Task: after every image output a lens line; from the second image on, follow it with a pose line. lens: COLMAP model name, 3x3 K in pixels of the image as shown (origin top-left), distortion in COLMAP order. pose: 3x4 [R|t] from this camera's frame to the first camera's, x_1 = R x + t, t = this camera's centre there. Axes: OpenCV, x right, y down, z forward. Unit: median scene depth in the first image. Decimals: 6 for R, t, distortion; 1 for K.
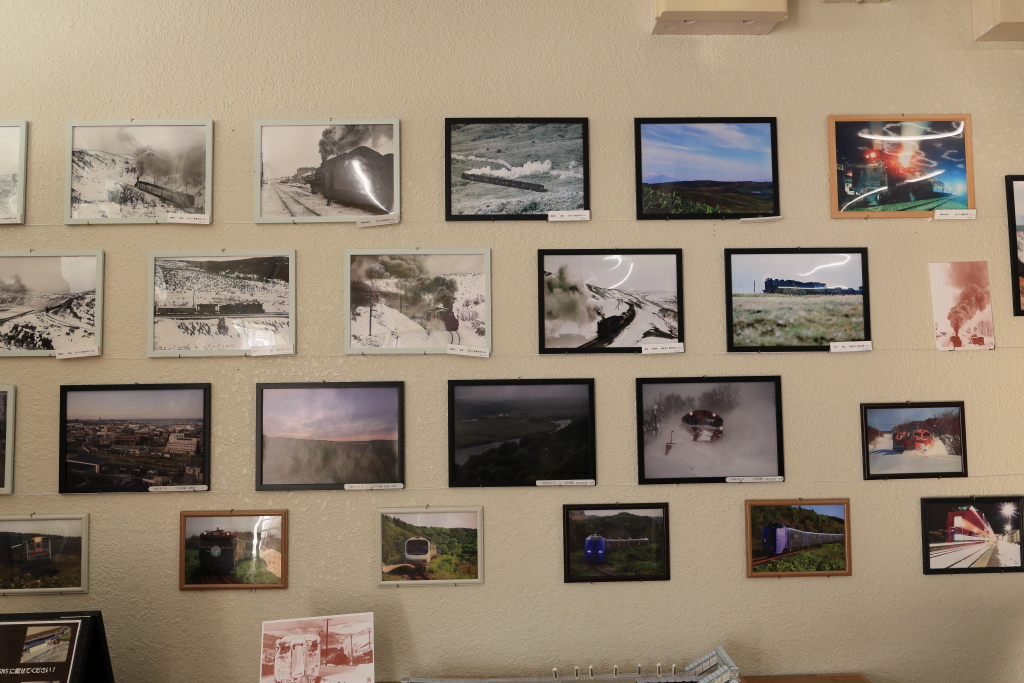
lens RADIAL K [[701.7, 0, 503.1], [0, 701.7, 343.8], [0, 0, 1]] dist [0.001487, 0.000940]
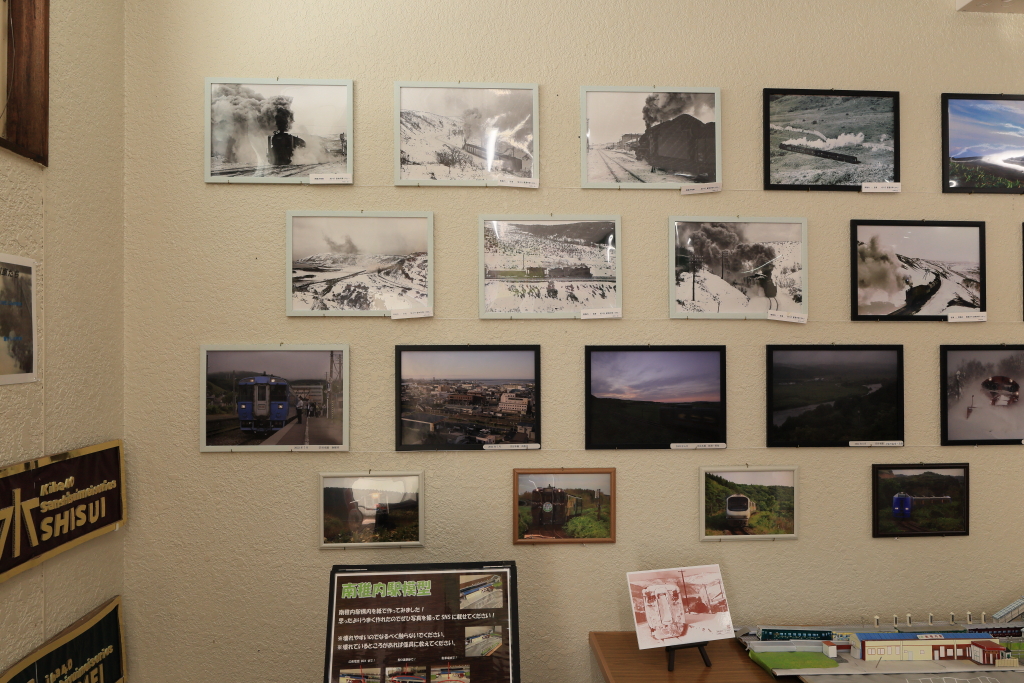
lens RADIAL K [[701.7, 0, 505.0], [0, 701.7, 343.0], [0, 0, 1]] dist [0.001487, 0.000940]
pose [[0.999032, 0.012138, 0.042277, -0.506951], [-0.013914, 0.999022, 0.041980, 0.010988], [-0.041726, -0.042527, 0.998224, -0.019826]]
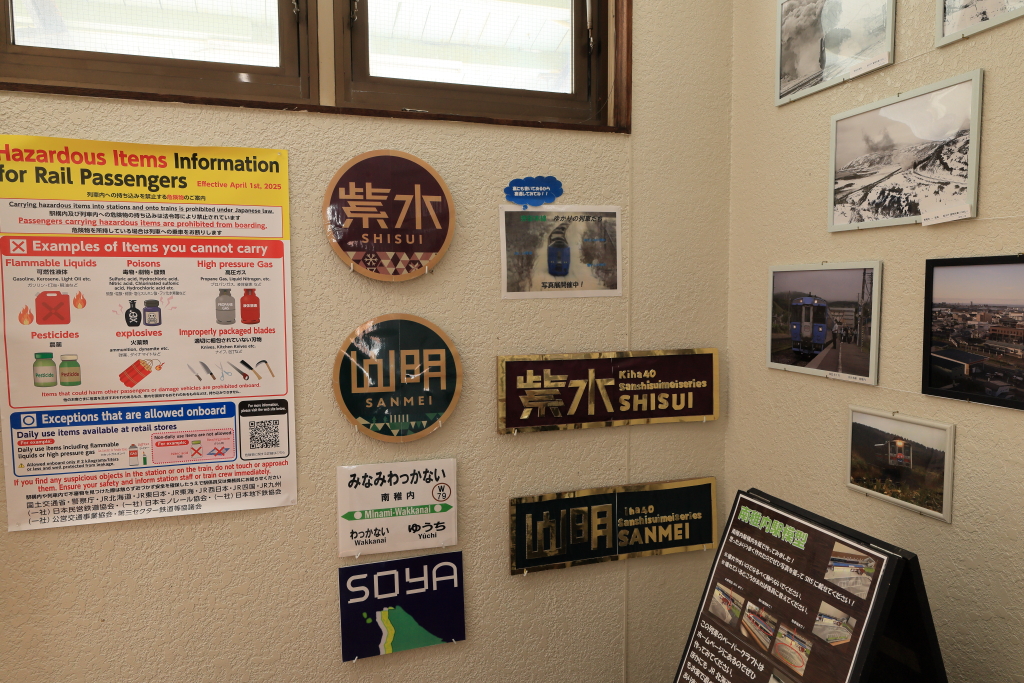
lens RADIAL K [[701.7, 0, 511.4], [0, 701.7, 341.8], [0, 0, 1]] dist [0.001487, 0.000940]
pose [[0.295980, 0.085210, -0.951386, -0.006251], [0.054207, 0.992910, 0.105793, 0.041531], [0.953655, -0.082884, 0.289262, 0.311057]]
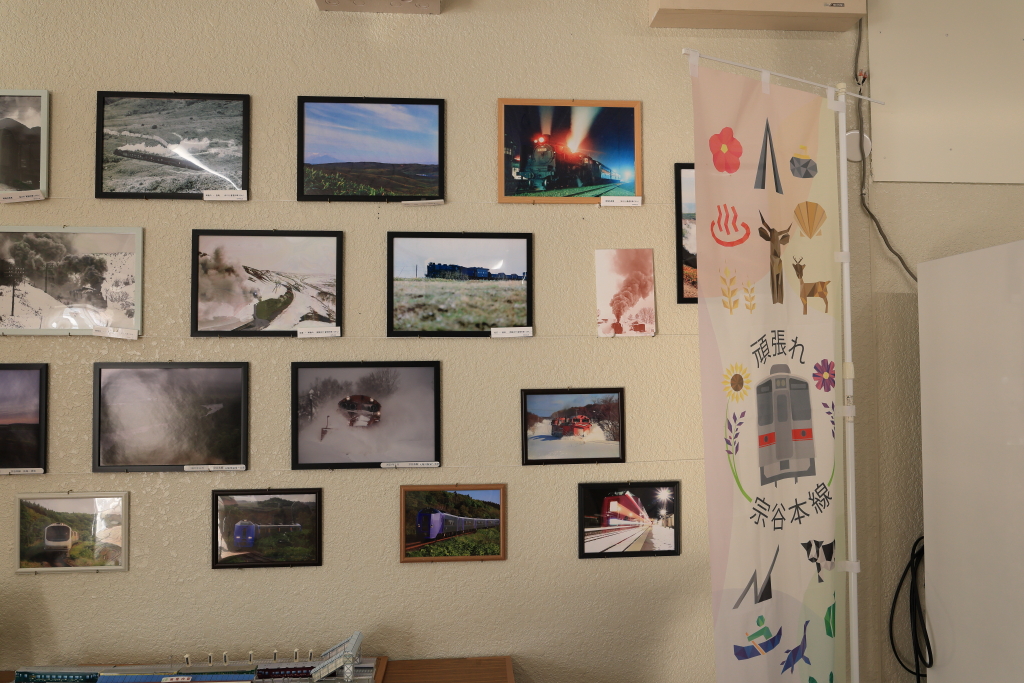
lens RADIAL K [[701.7, 0, 477.6], [0, 701.7, 342.9], [0, 0, 1]] dist [0.001487, 0.000940]
pose [[0.998979, 0.009172, 0.044245, 0.406847], [-0.010175, 0.999695, 0.022491, -0.002823], [-0.044025, -0.022918, 0.998768, 0.005119]]
